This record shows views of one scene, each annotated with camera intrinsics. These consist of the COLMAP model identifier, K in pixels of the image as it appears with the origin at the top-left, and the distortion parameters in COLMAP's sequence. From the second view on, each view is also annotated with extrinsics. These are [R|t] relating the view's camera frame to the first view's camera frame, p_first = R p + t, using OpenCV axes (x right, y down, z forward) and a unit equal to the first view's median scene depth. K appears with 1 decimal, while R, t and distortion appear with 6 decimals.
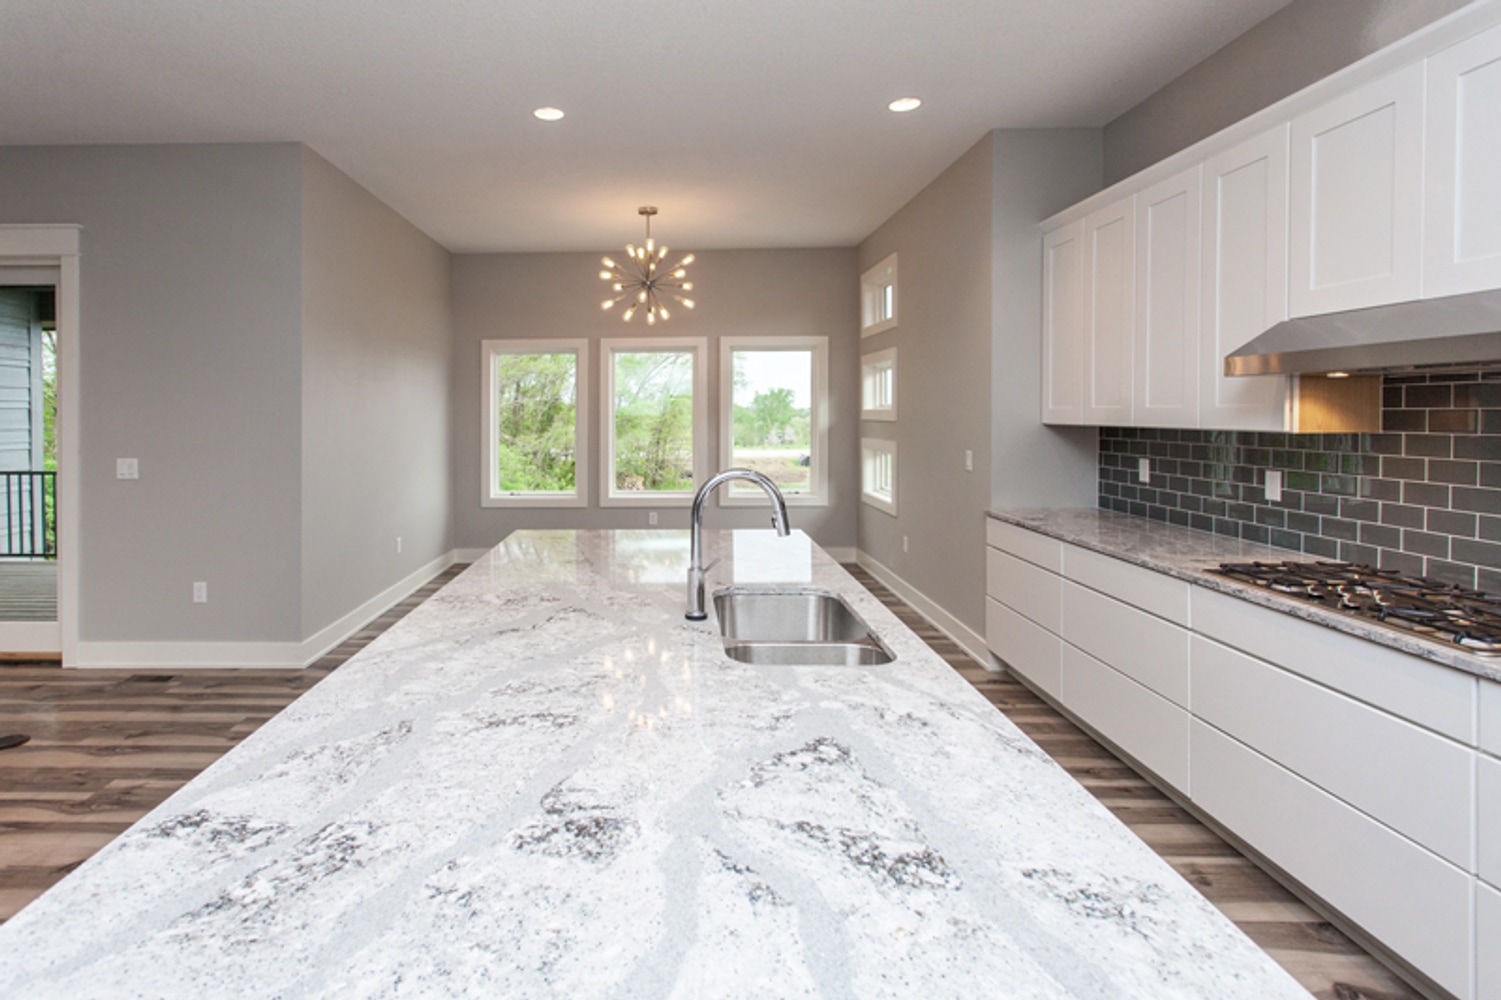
lens RADIAL K [[755.1, 0, 645.2], [0, 755.1, 421.0], [0, 0, 1]] dist [0.003918, 0.001195]
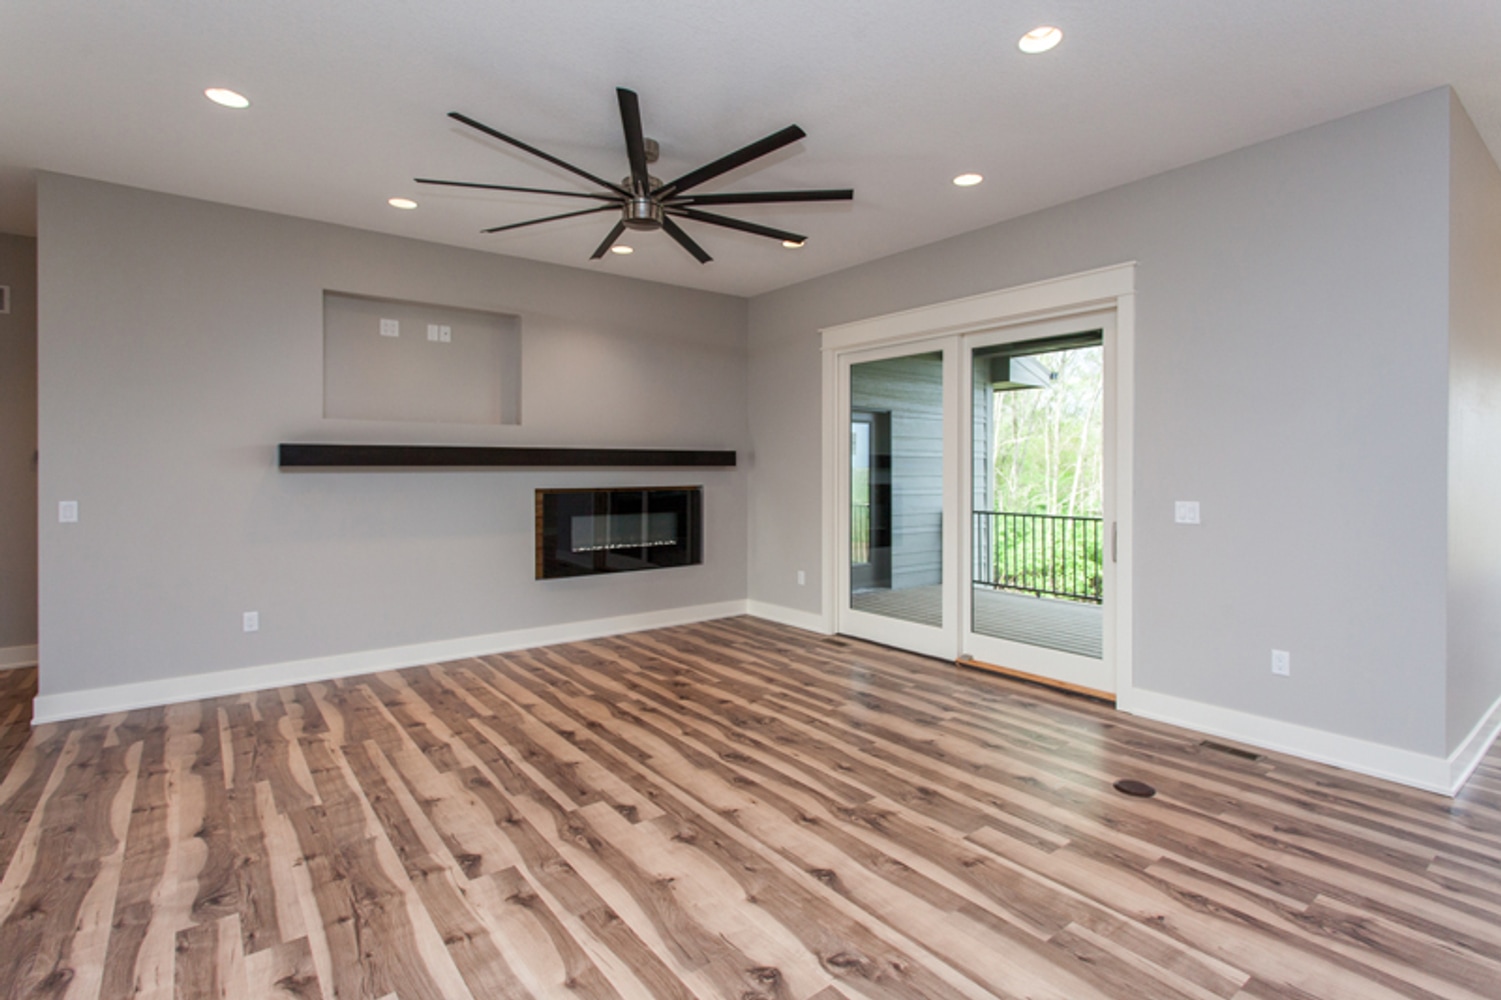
lens RADIAL K [[723.9, 0, 747.0], [0, 723.9, 471.9], [0, 0, 1]] dist [-0.000439, 0.000673]
pose [[0.628899, 0.002757, -0.777482, -0.367269], [-0.008702, 0.999956, -0.003493, 0.023005], [0.777438, 0.008963, 0.628896, 0.025492]]
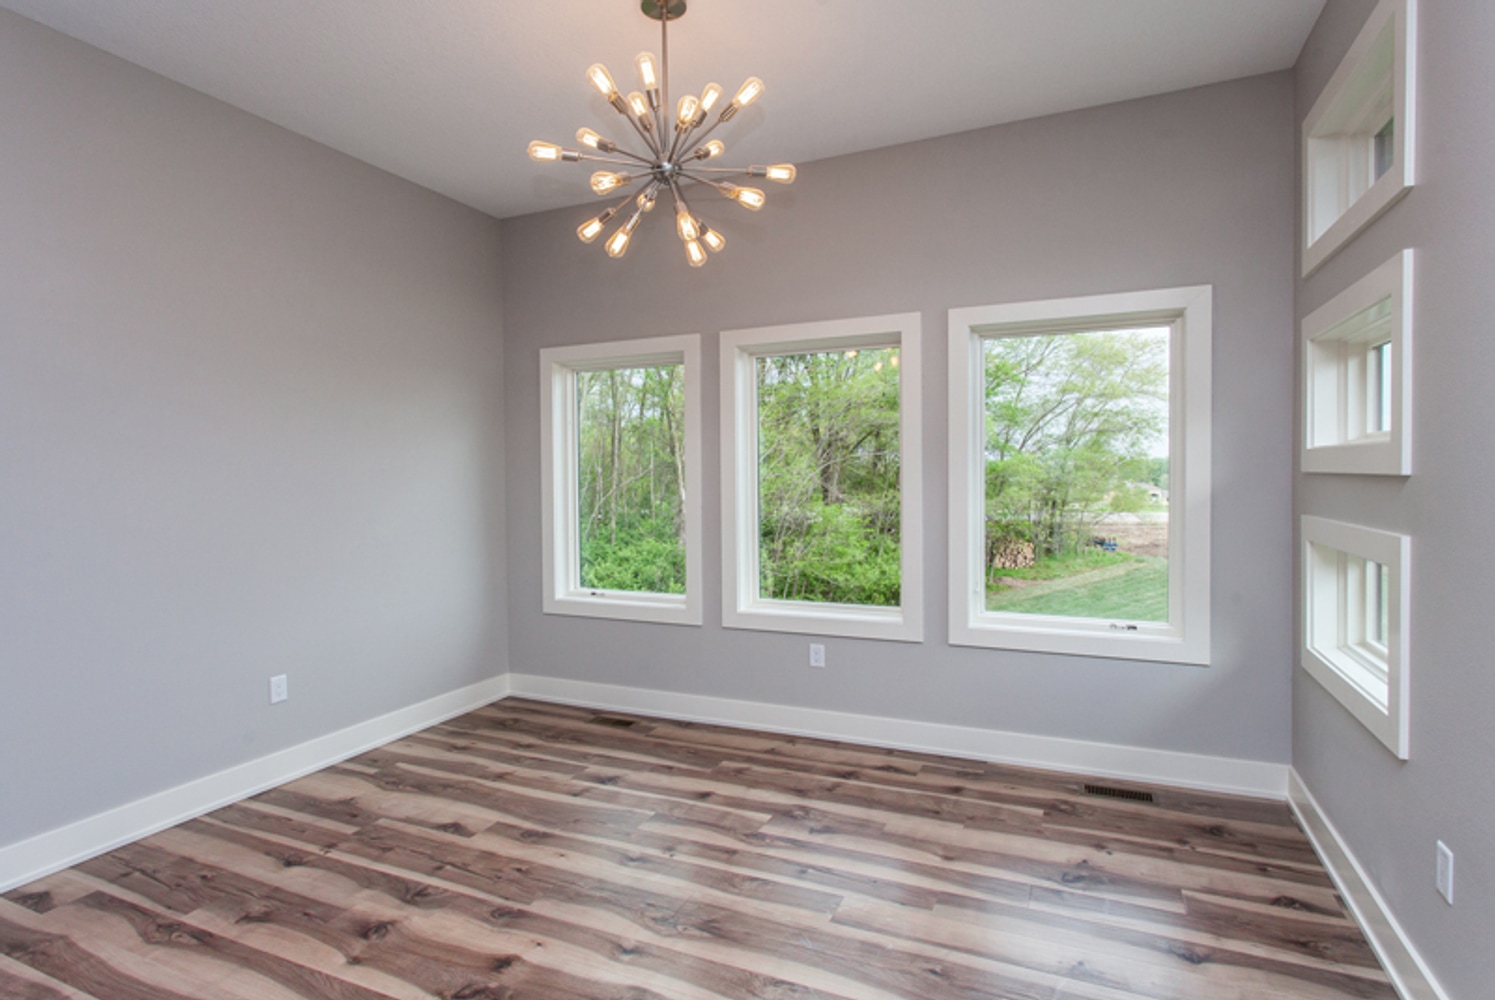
lens RADIAL K [[724.7, 0, 665.8], [0, 724.7, 479.5], [0, 0, 1]] dist [0.001739, 0.000697]
pose [[0.881333, 0.001305, -0.472494, 0.308299], [-0.000203, 0.999997, 0.002384, 0.001032], [0.472495, -0.002005, 0.881331, 0.926972]]
